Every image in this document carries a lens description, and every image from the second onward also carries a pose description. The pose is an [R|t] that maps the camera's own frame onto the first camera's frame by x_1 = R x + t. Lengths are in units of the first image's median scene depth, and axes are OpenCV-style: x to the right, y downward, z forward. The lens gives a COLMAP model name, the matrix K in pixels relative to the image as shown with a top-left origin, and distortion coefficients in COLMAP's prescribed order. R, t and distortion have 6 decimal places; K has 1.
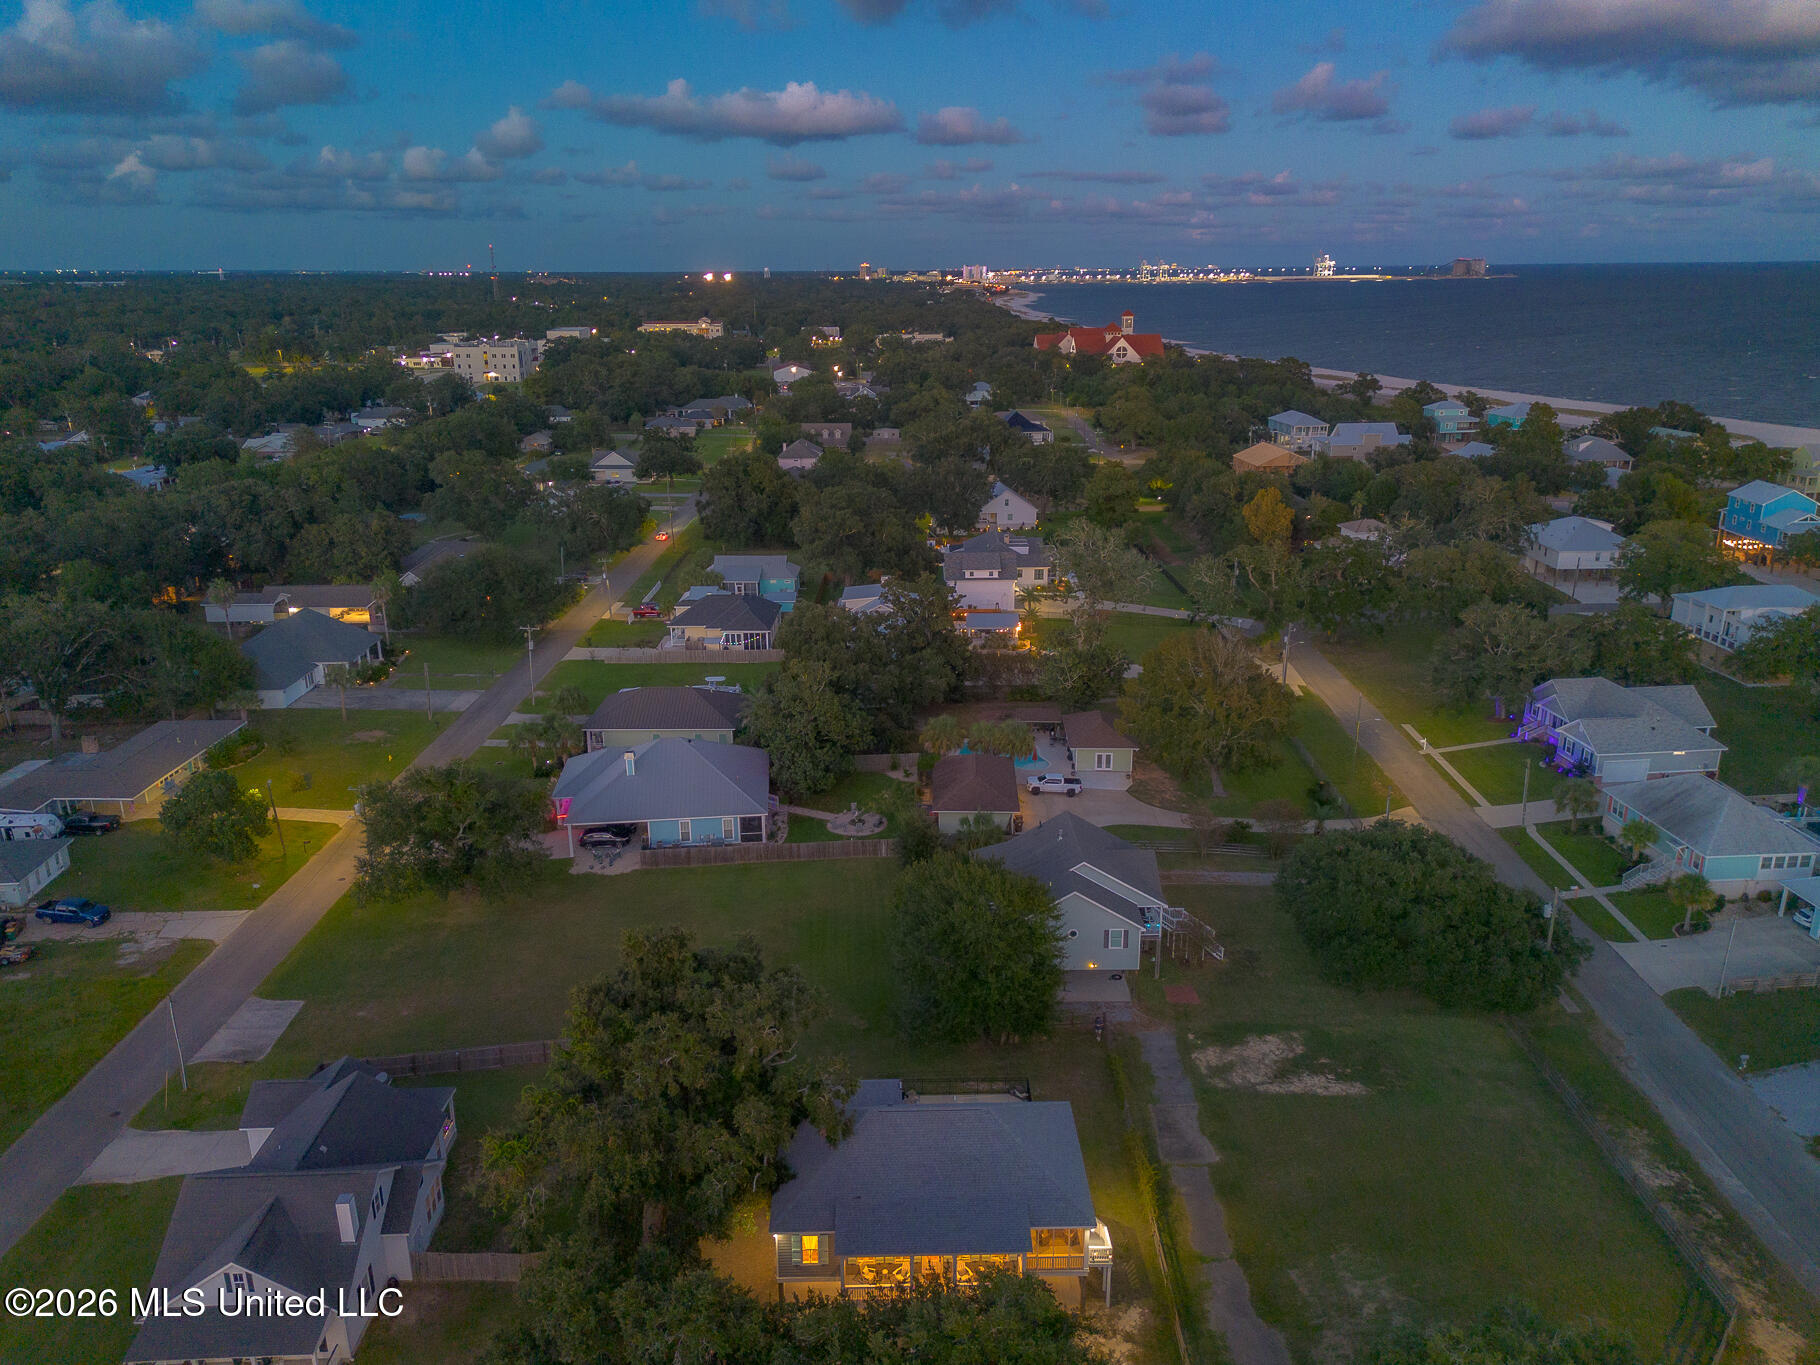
lens RADIAL K [[1324.9, 0, 915.0], [0, 1324.9, 672.9], [0, 0, 1]] dist [0.056364, -0.048574]
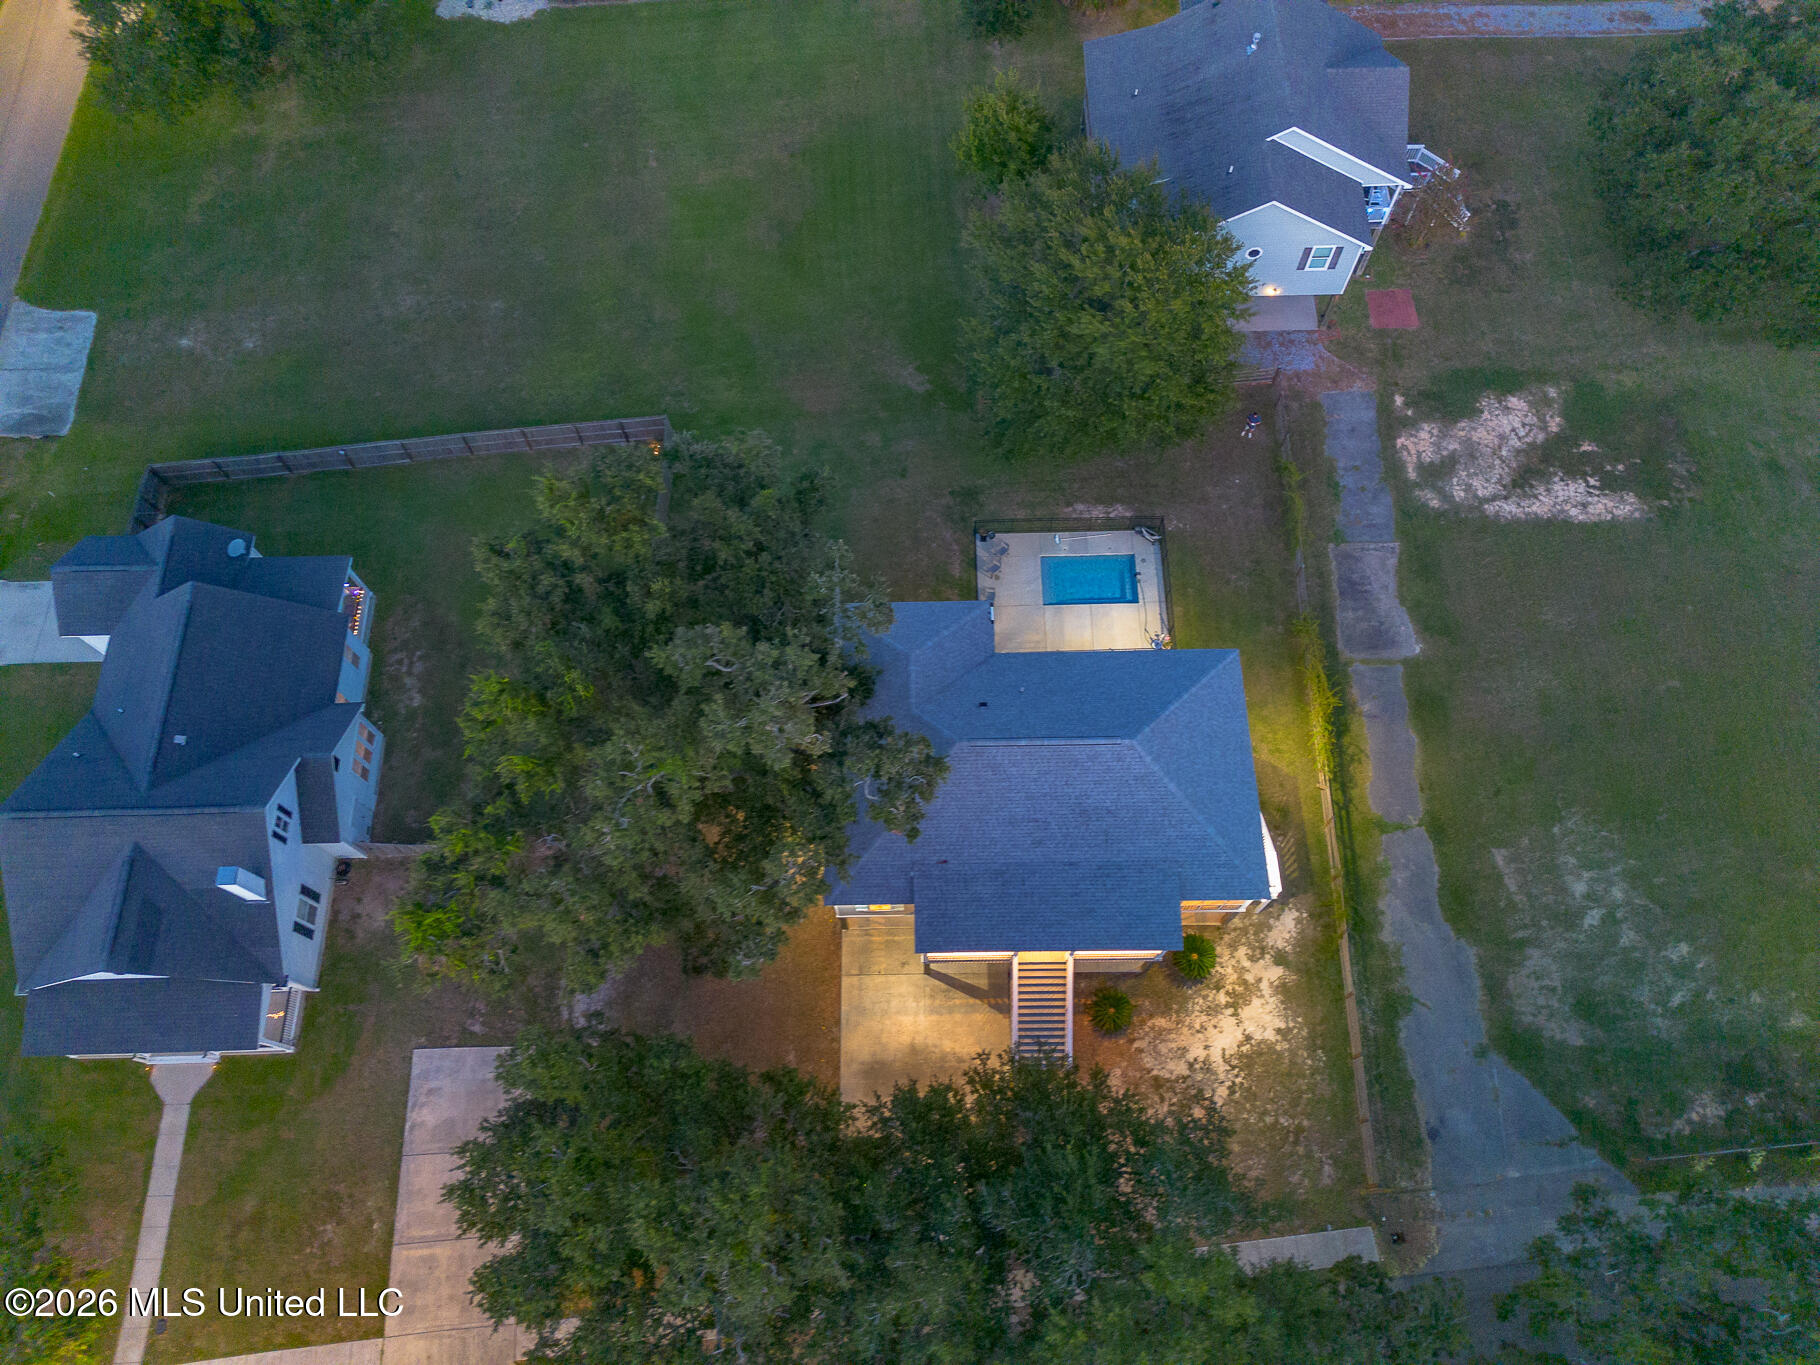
lens RADIAL K [[1324.9, 0, 913.7], [0, 1324.9, 679.8], [0, 0, 1]] dist [0.056364, -0.048574]
pose [[0.999988, 0.001773, -0.004522, -0.043920], [0.002254, 0.655395, 0.755283, -0.168969], [0.004303, -0.755284, 0.655383, 0.479094]]
